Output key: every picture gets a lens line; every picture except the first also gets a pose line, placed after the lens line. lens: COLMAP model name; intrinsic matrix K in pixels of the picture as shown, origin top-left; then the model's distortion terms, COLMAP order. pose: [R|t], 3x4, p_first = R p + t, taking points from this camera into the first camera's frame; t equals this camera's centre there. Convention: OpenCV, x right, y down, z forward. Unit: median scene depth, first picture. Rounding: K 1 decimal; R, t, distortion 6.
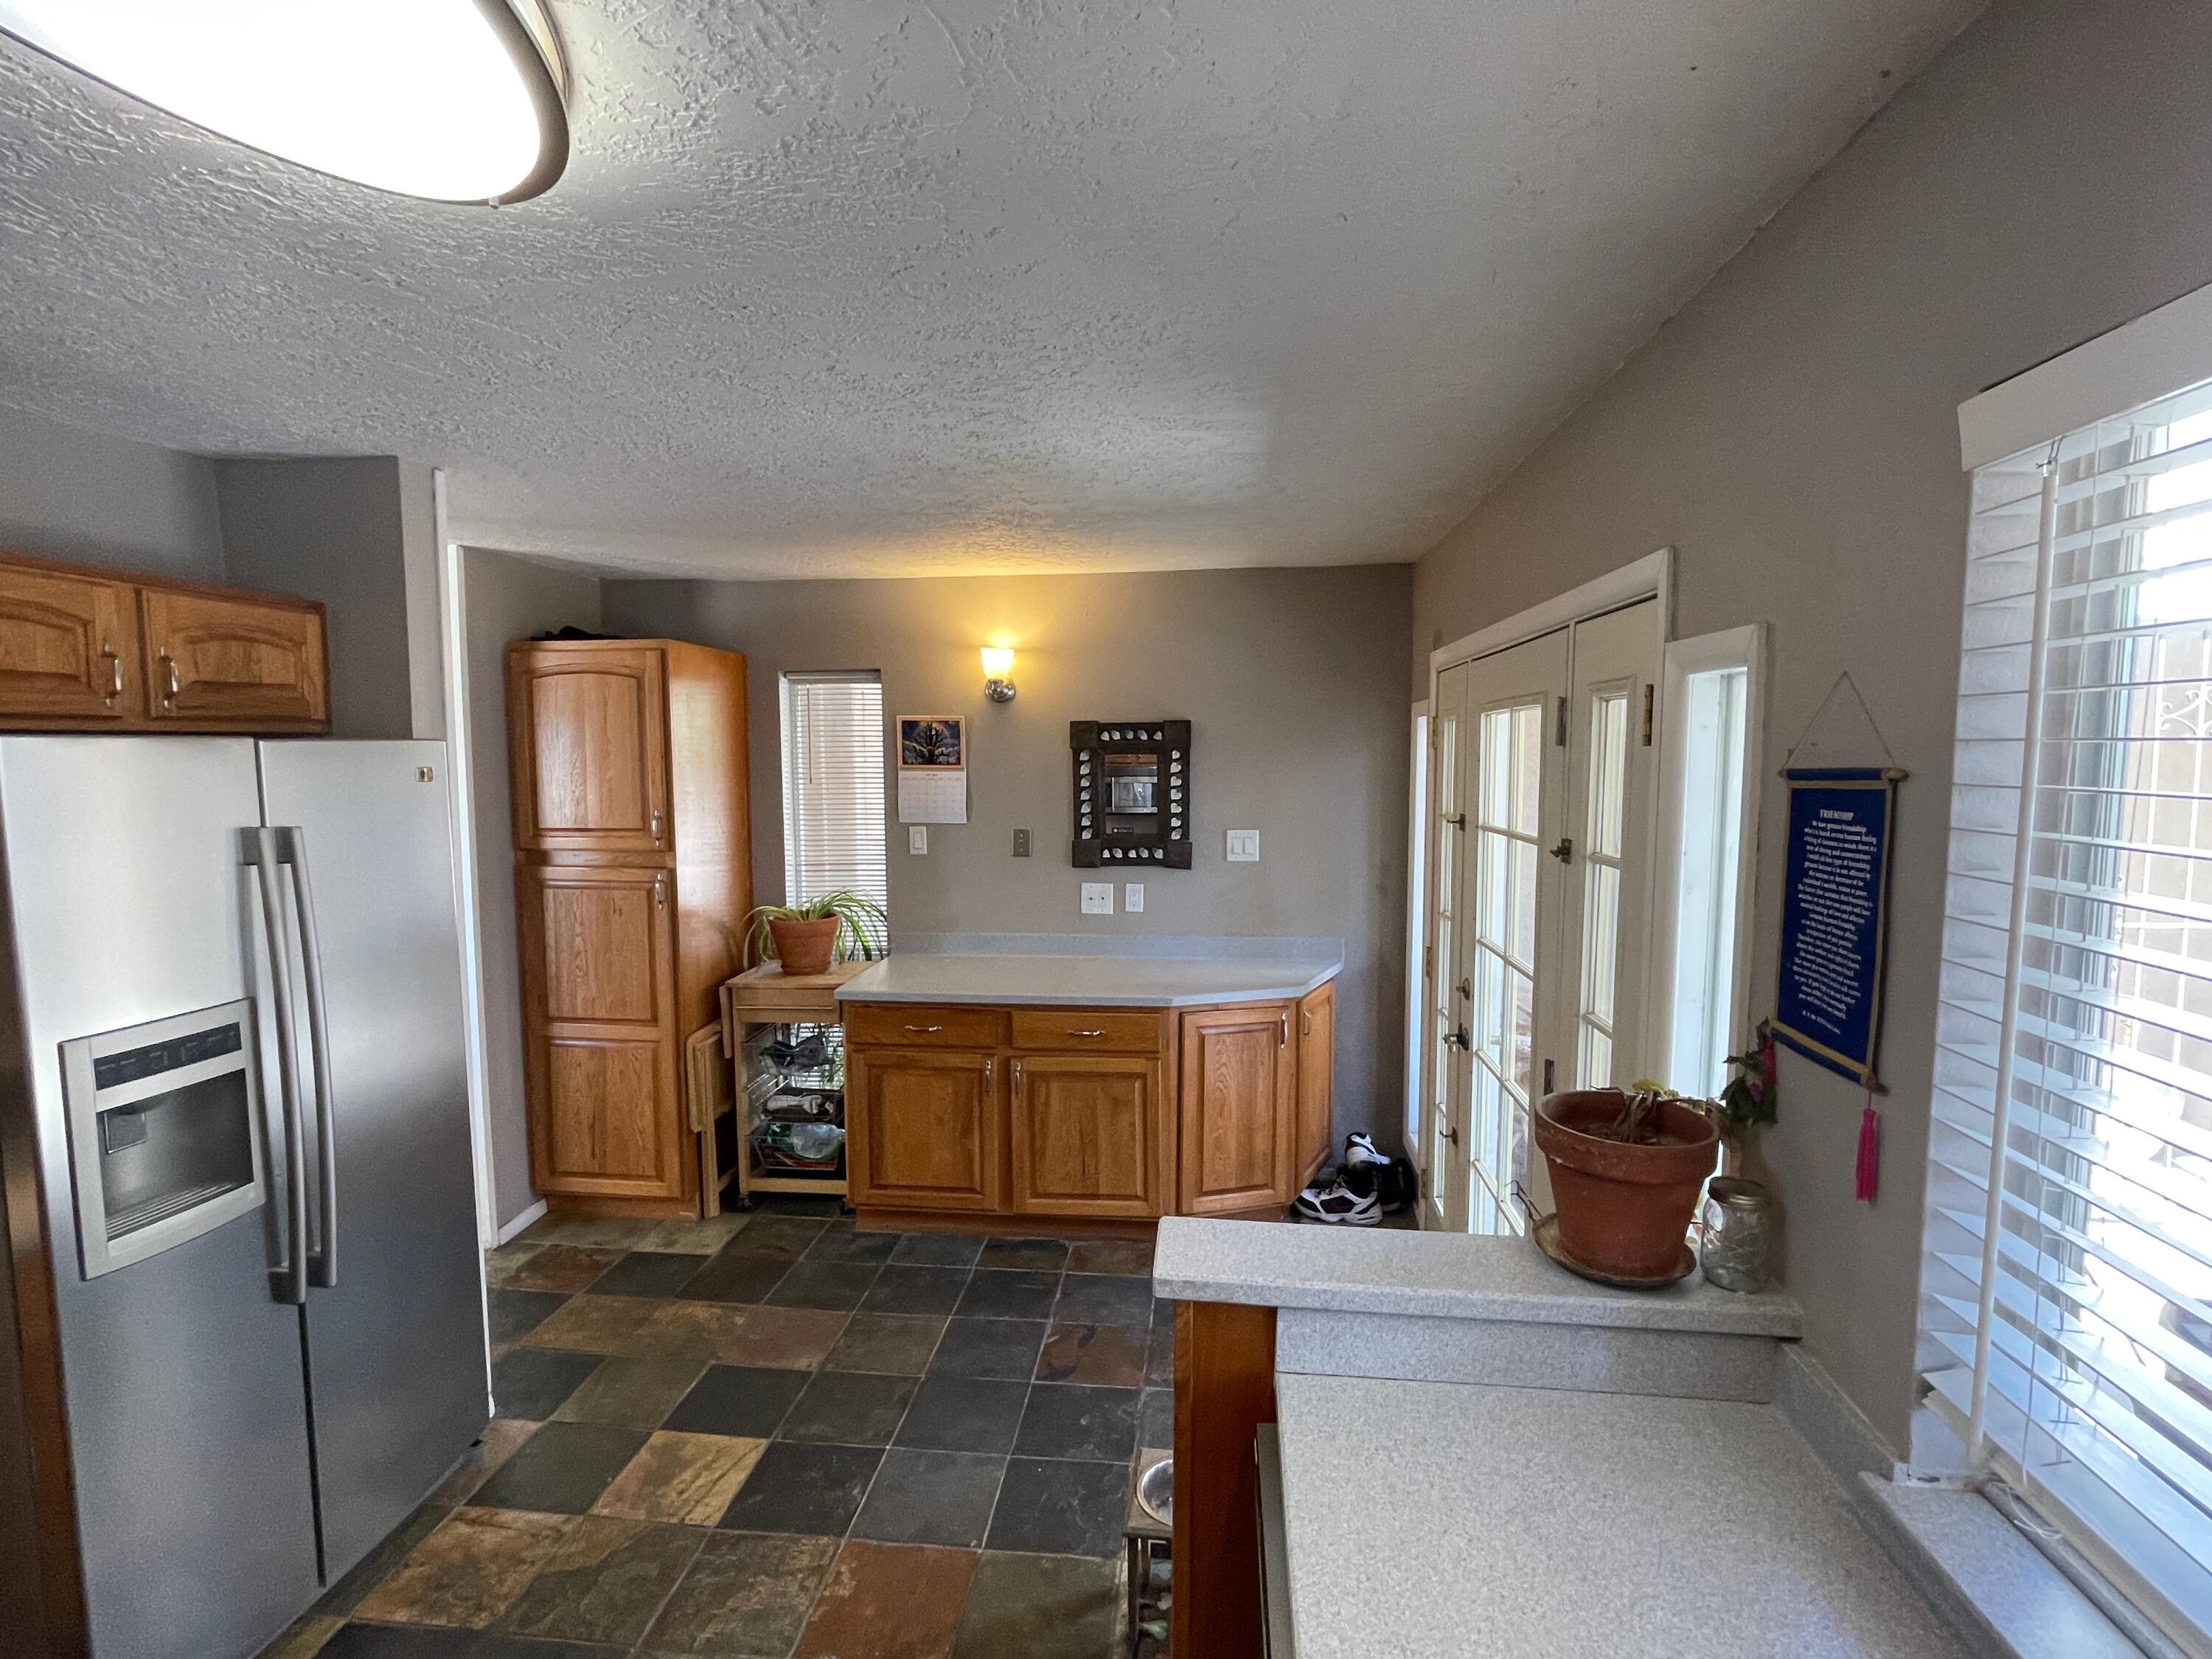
lens RADIAL K [[1044.4, 0, 1109.6], [0, 1044.4, 837.8], [0, 0, 1]] dist [0.001548, 0.000186]
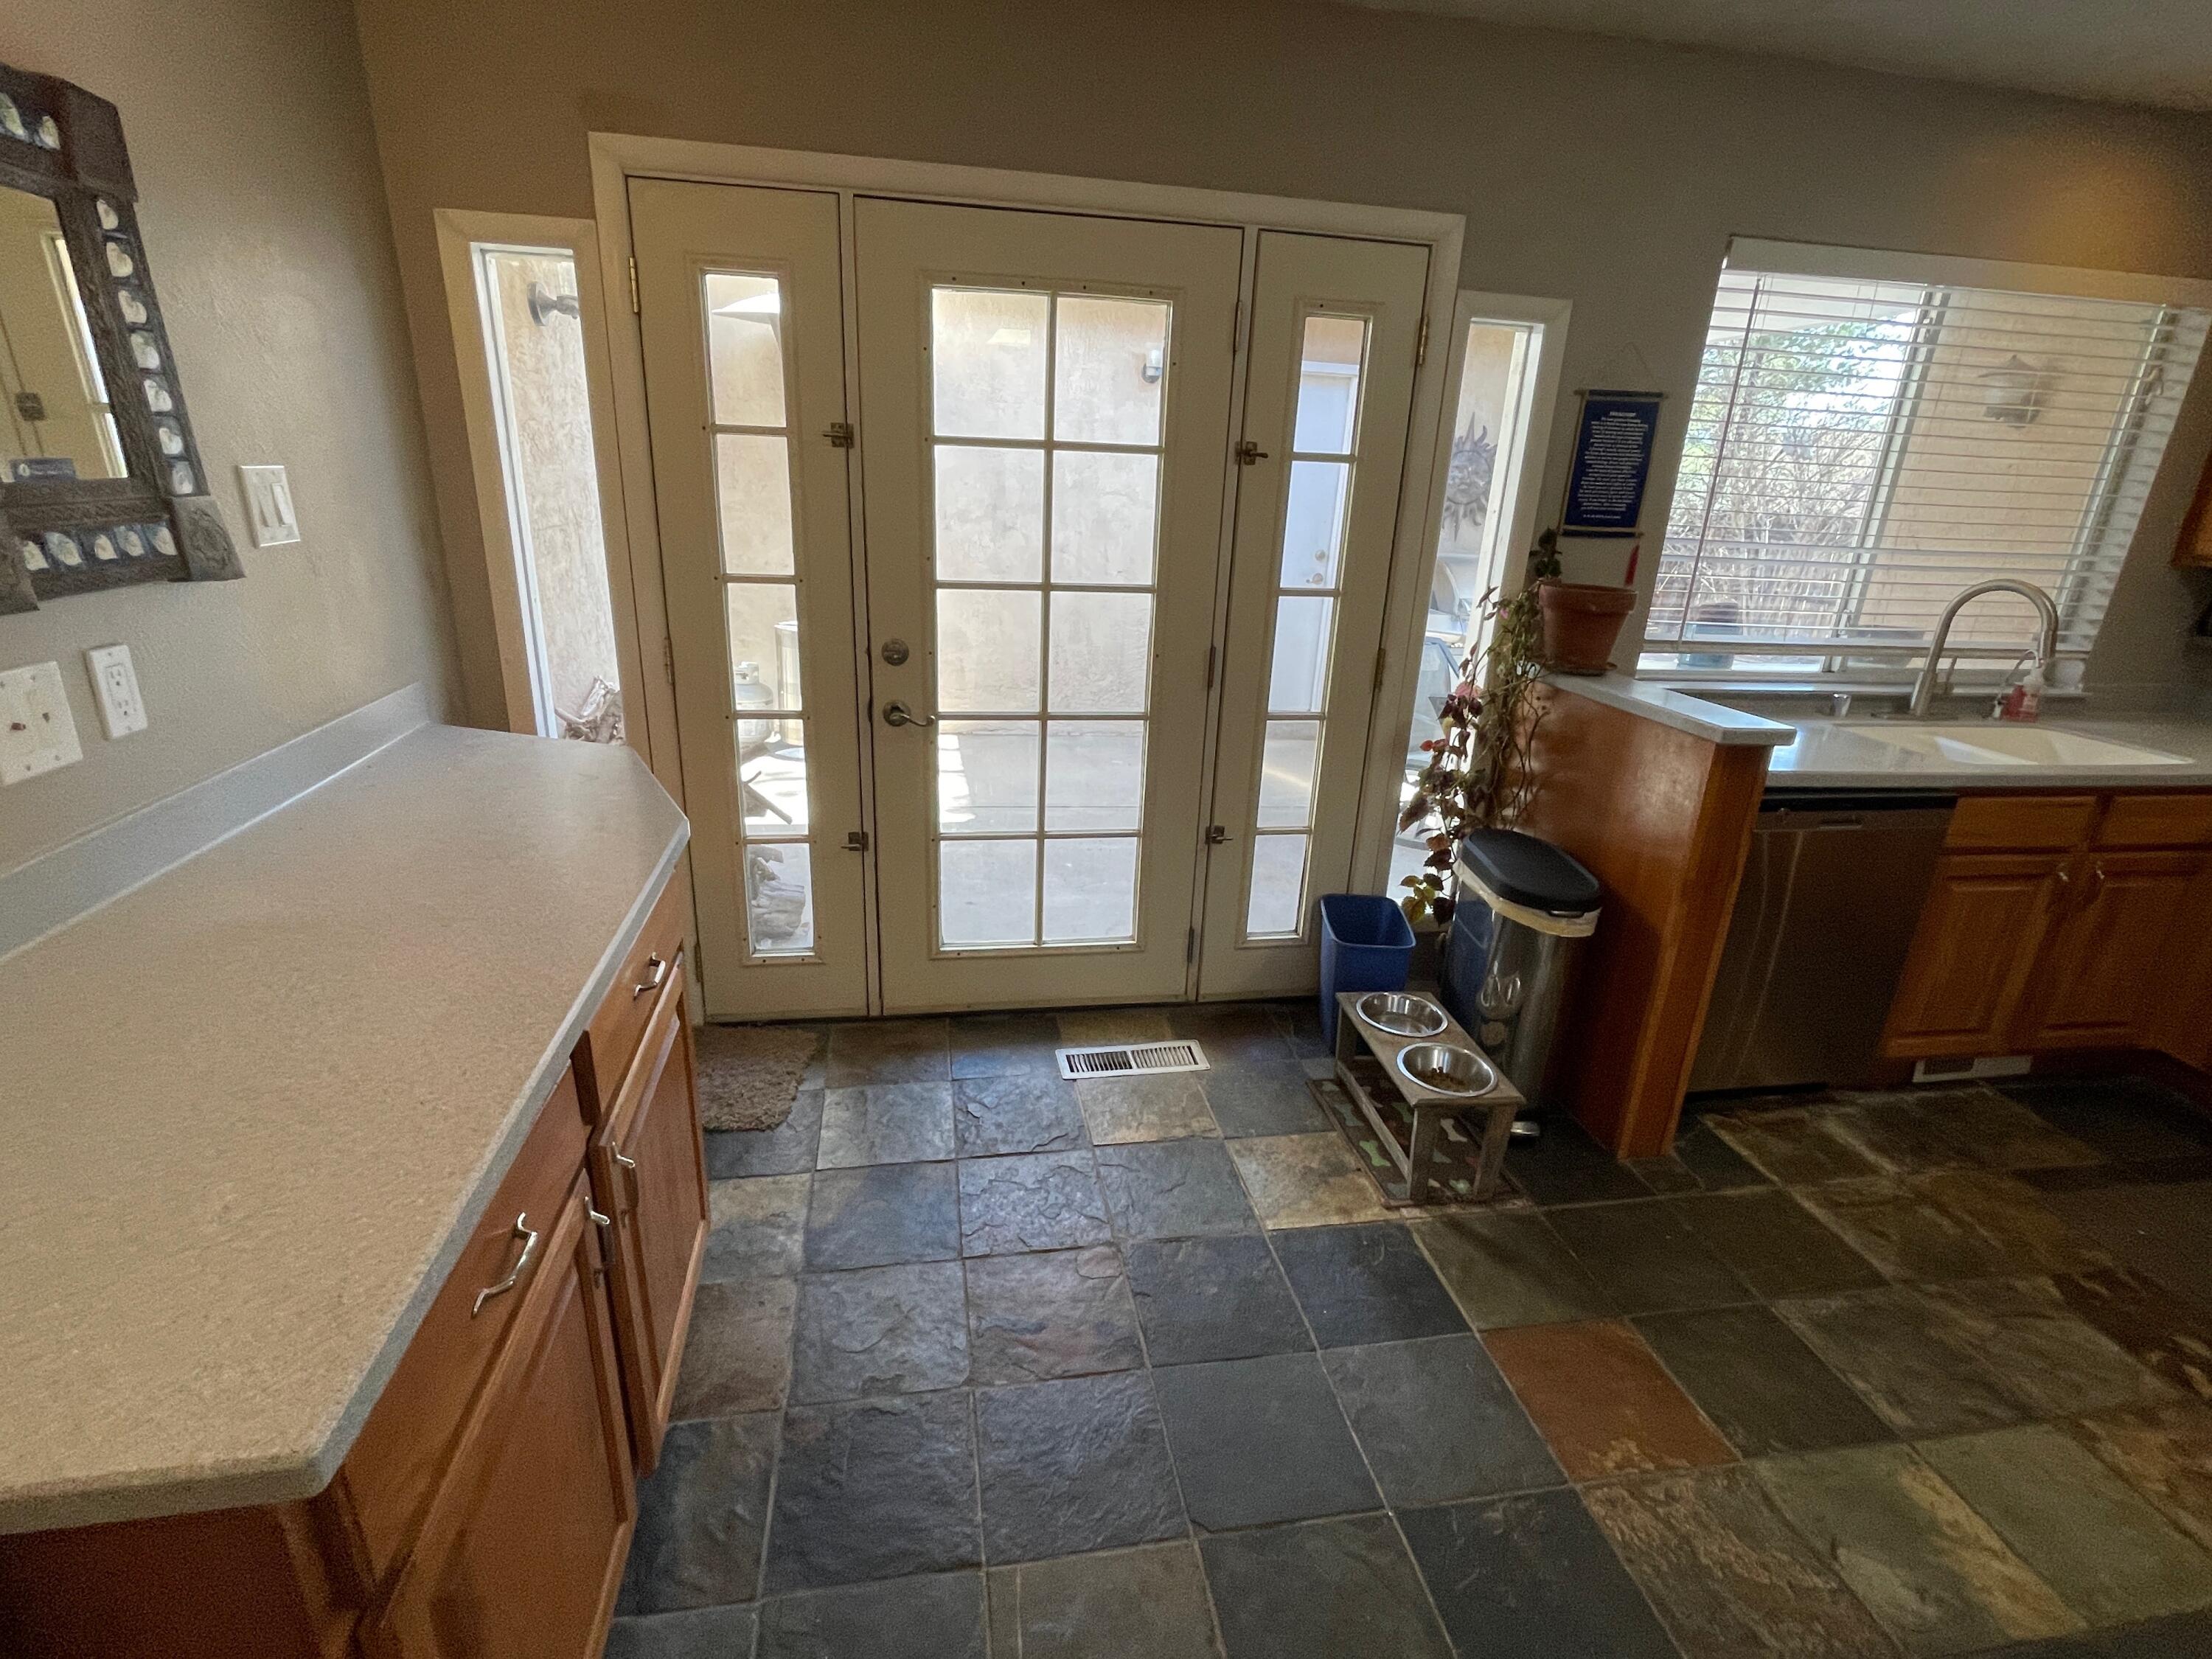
lens RADIAL K [[1044.4, 0, 1105.5], [0, 1044.4, 836.7], [0, 0, 1]] dist [0.001548, 0.000186]
pose [[-0.279410, -0.324905, 0.903530, -0.778104], [0.040748, 0.936149, 0.349235, -0.001755], [-0.959307, 0.134397, -0.248330, 1.670641]]
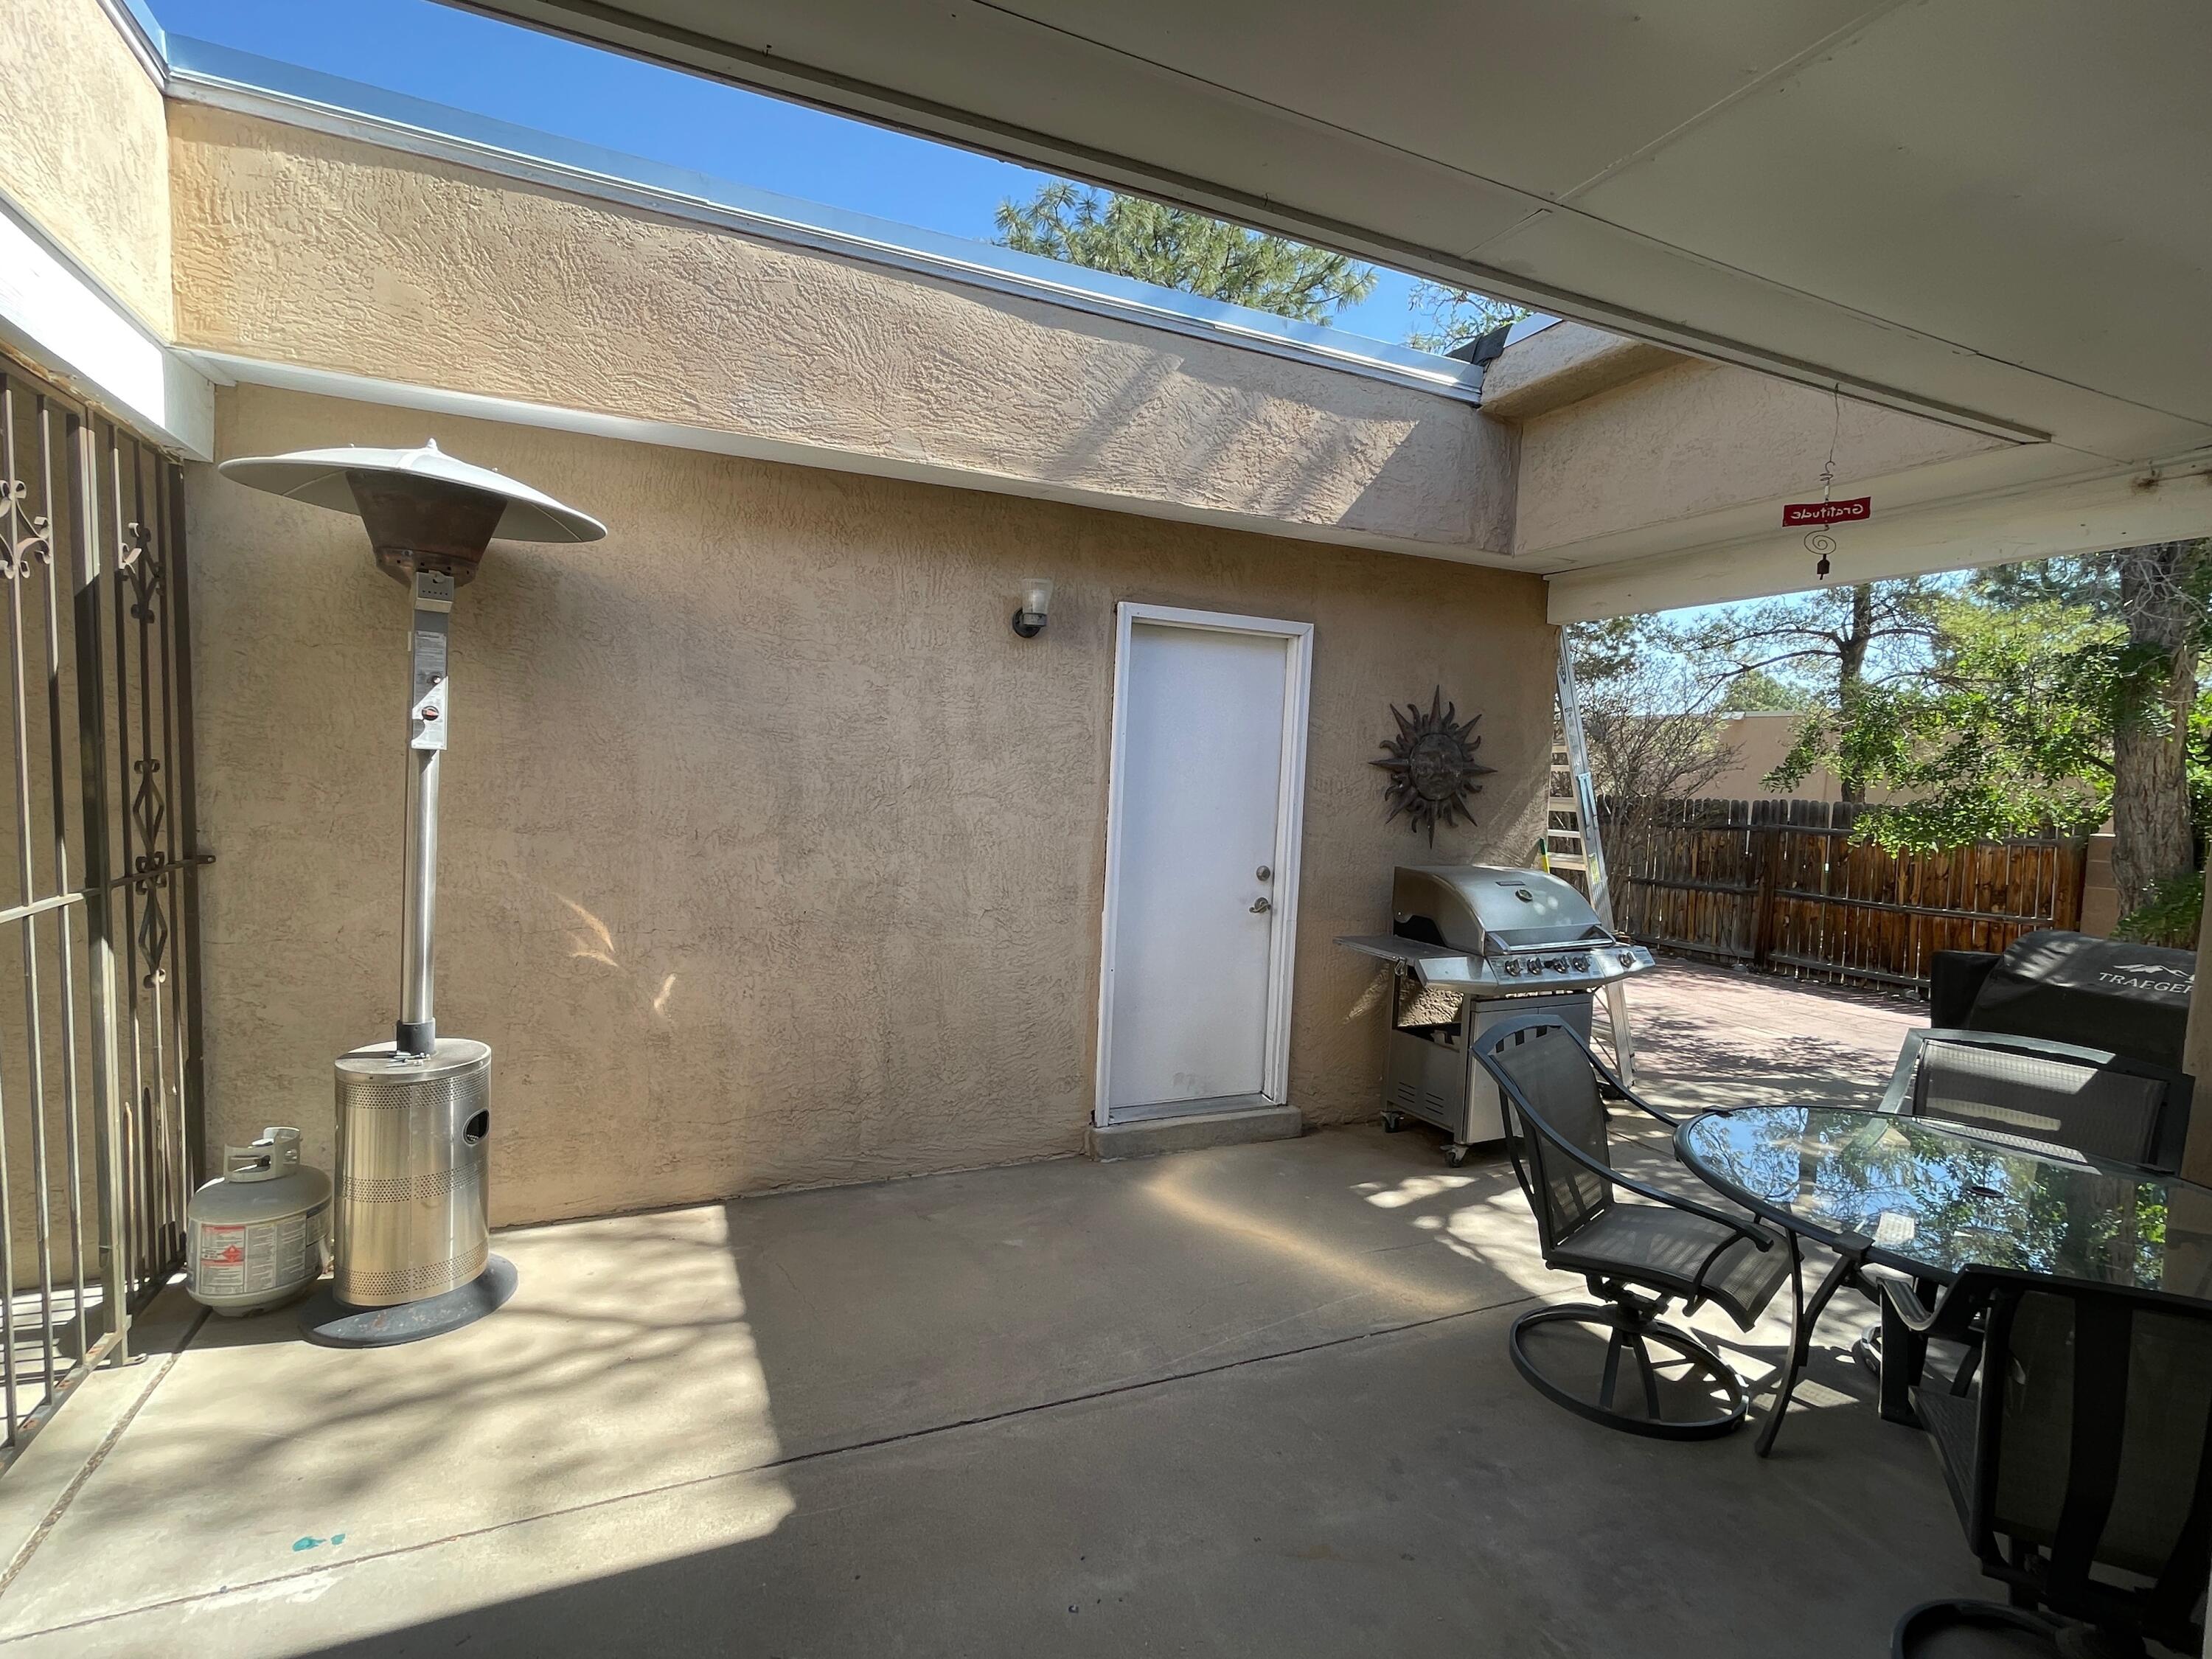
lens RADIAL K [[1044.4, 0, 1107.0], [0, 1044.4, 832.9], [0, 0, 1]] dist [0.001548, 0.000186]
pose [[-0.515086, -0.071579, 0.854145, -0.247568], [0.039302, 0.993487, 0.106957, -0.002315], [-0.856237, 0.088661, -0.508918, 1.620620]]
